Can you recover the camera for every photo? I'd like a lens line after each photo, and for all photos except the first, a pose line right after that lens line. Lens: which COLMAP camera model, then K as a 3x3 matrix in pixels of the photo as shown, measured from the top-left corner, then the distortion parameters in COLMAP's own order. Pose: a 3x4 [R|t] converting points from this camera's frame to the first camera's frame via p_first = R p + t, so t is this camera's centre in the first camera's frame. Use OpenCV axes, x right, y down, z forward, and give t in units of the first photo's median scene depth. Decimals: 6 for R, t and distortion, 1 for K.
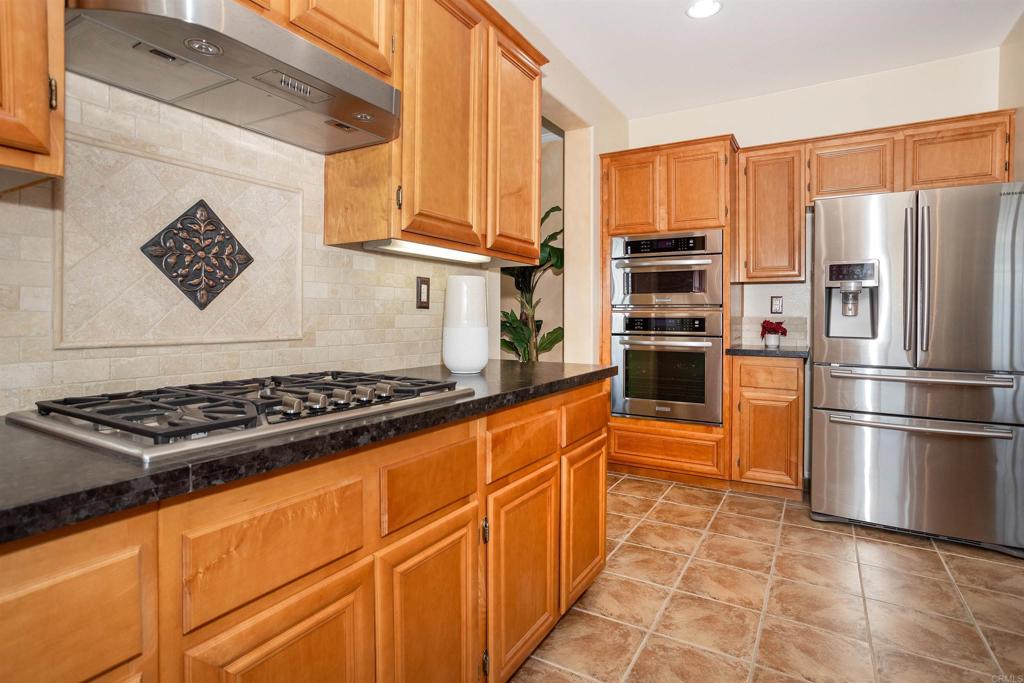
lens RADIAL K [[519.9, 0, 512.7], [0, 519.9, 319.8], [0, 0, 1]] dist [-0.024884, 0.000579]
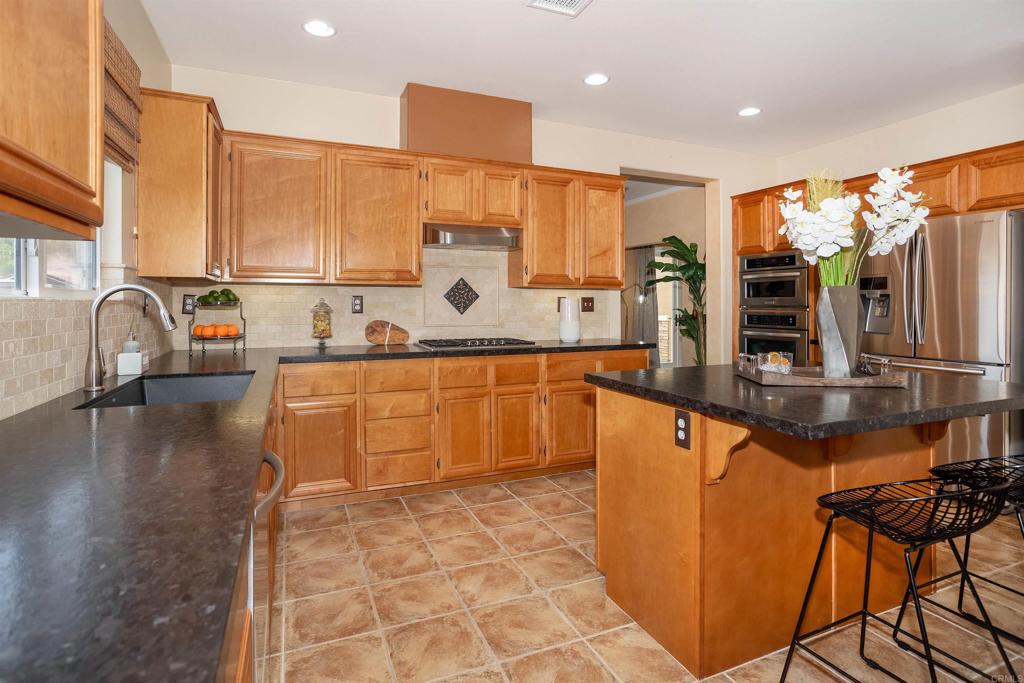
lens RADIAL K [[506.1, 0, 509.0], [0, 506.1, 304.0], [0, 0, 1]] dist [-0.026113, 0.000436]
pose [[0.811139, -0.004494, -0.584835, 1.066467], [-0.001539, 0.999951, -0.009817, -0.042149], [0.584851, 0.008863, 0.811093, -0.973555]]
